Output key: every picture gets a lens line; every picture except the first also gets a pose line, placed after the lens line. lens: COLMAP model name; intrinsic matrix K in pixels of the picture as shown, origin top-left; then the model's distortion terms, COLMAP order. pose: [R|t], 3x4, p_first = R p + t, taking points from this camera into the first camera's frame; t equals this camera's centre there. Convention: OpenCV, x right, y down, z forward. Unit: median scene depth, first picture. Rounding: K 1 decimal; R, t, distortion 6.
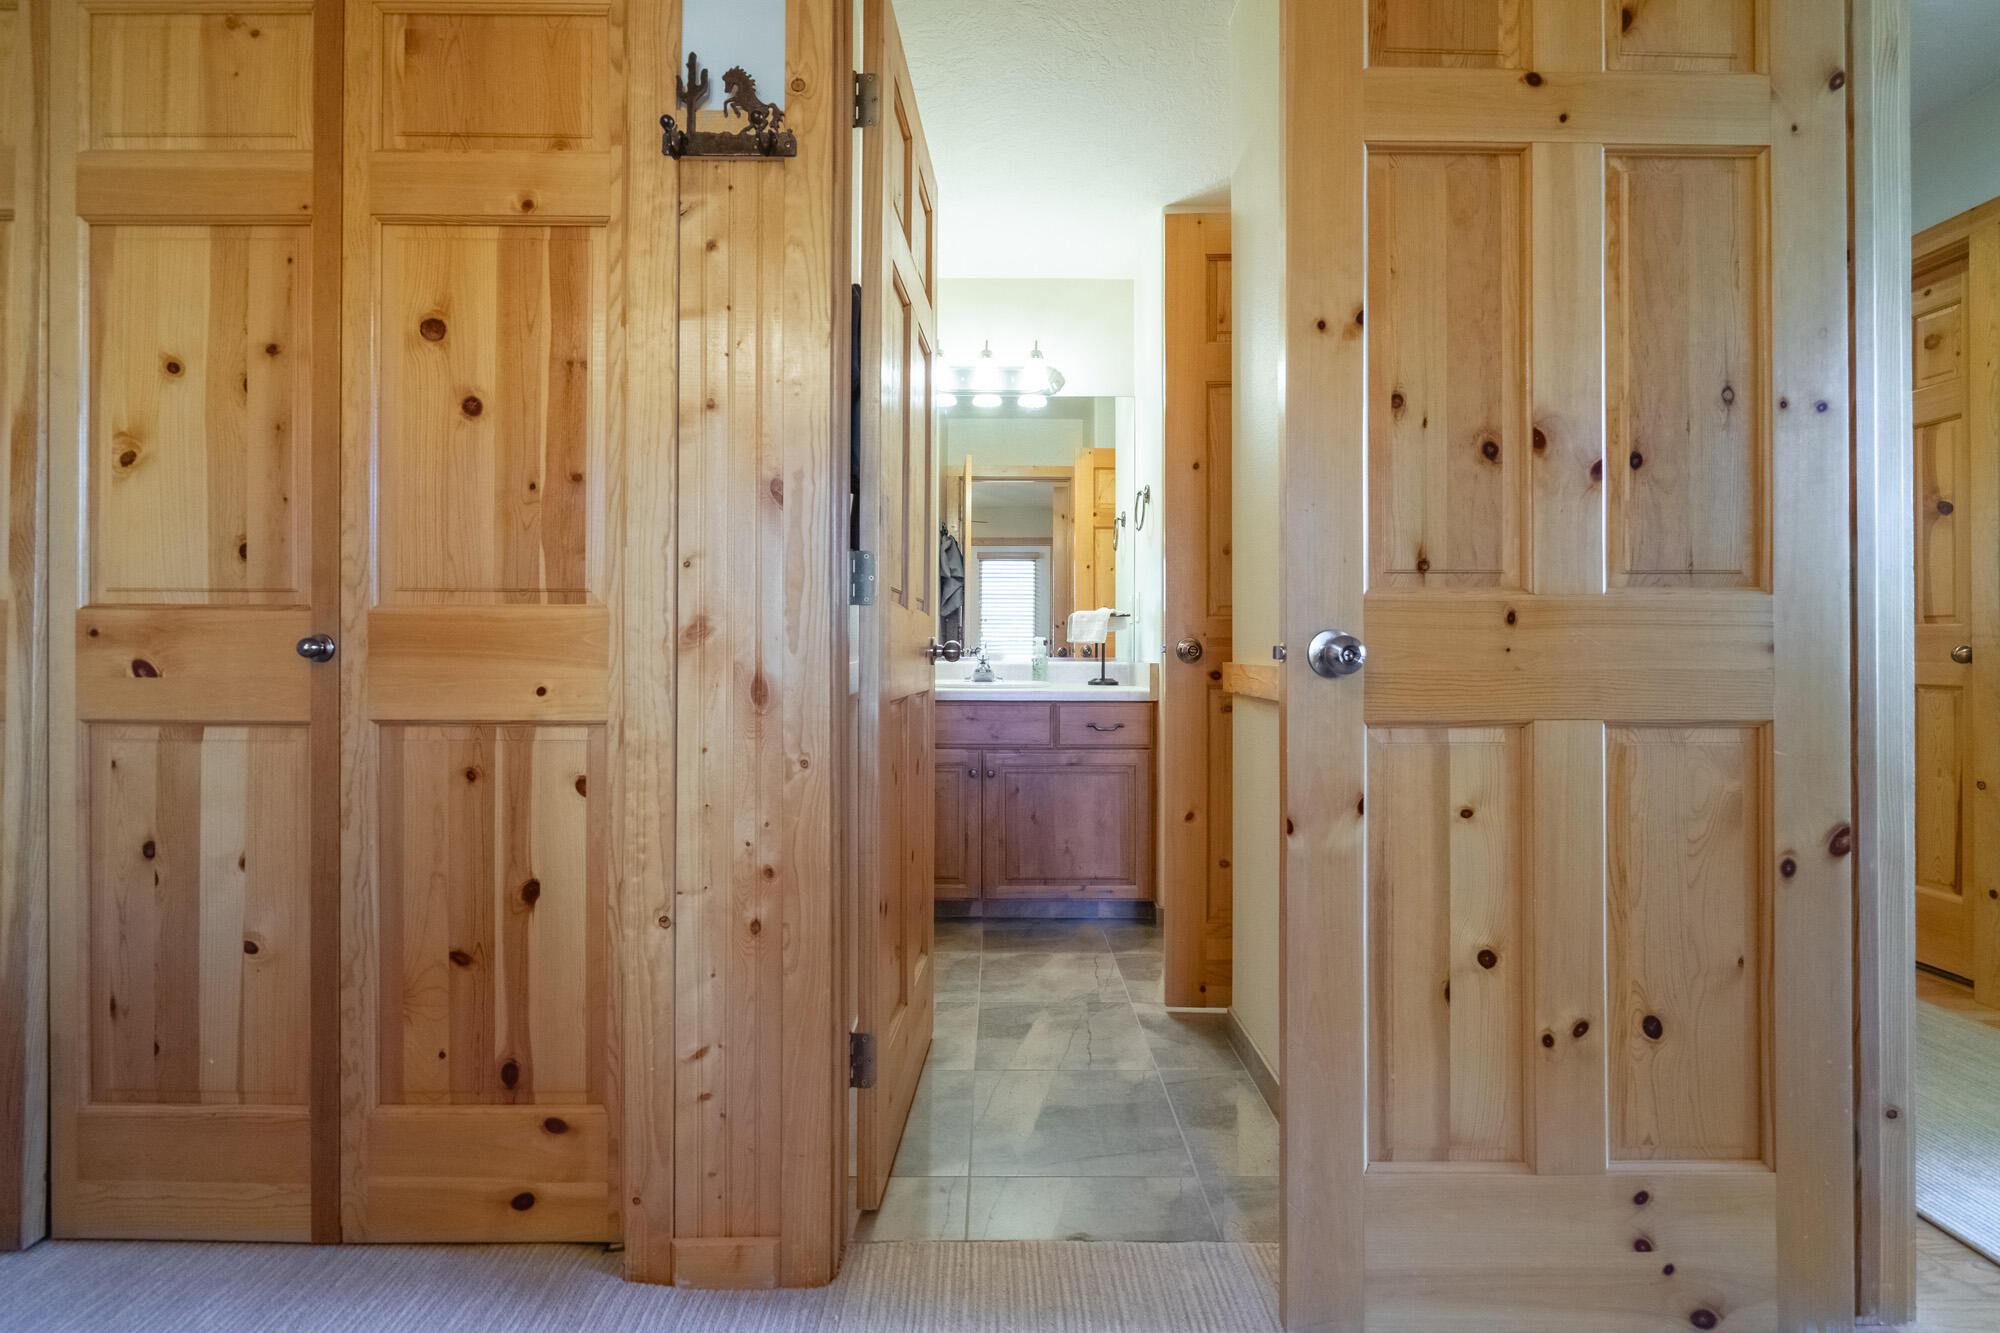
lens RADIAL K [[909.1, 0, 1001.2], [0, 909.1, 647.6], [0, 0, 1]] dist [-0.001740, 0.001350]
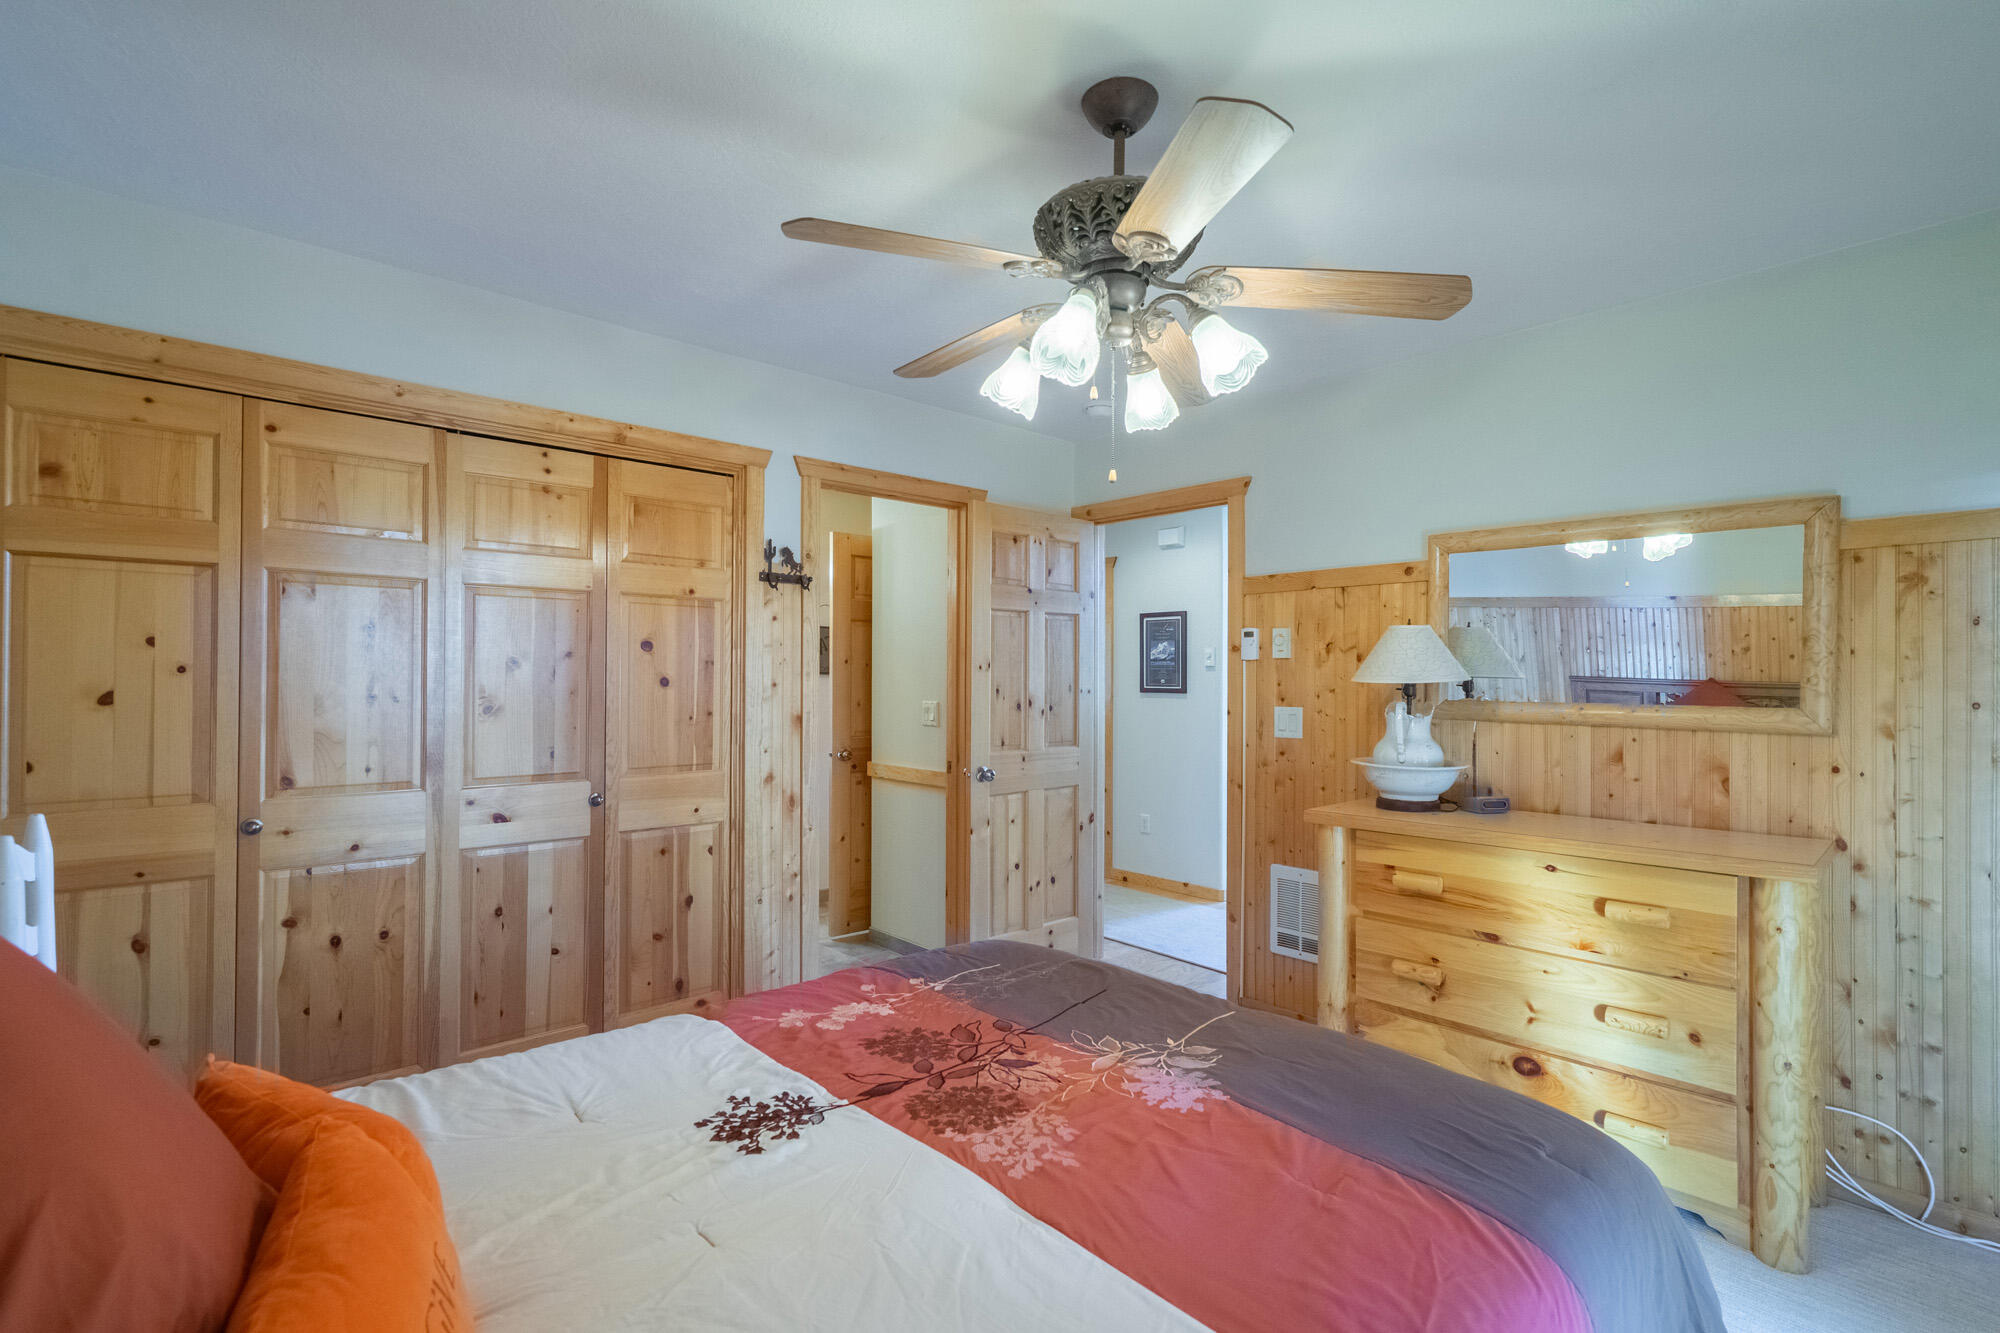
lens RADIAL K [[909.1, 0, 1003.2], [0, 909.1, 675.3], [0, 0, 1]] dist [-0.001740, 0.001350]
pose [[0.735138, 0.004345, 0.677903, -1.506516], [-0.006817, 0.999976, 0.000983, -0.298420], [-0.677883, -0.005344, 0.735150, -1.180833]]
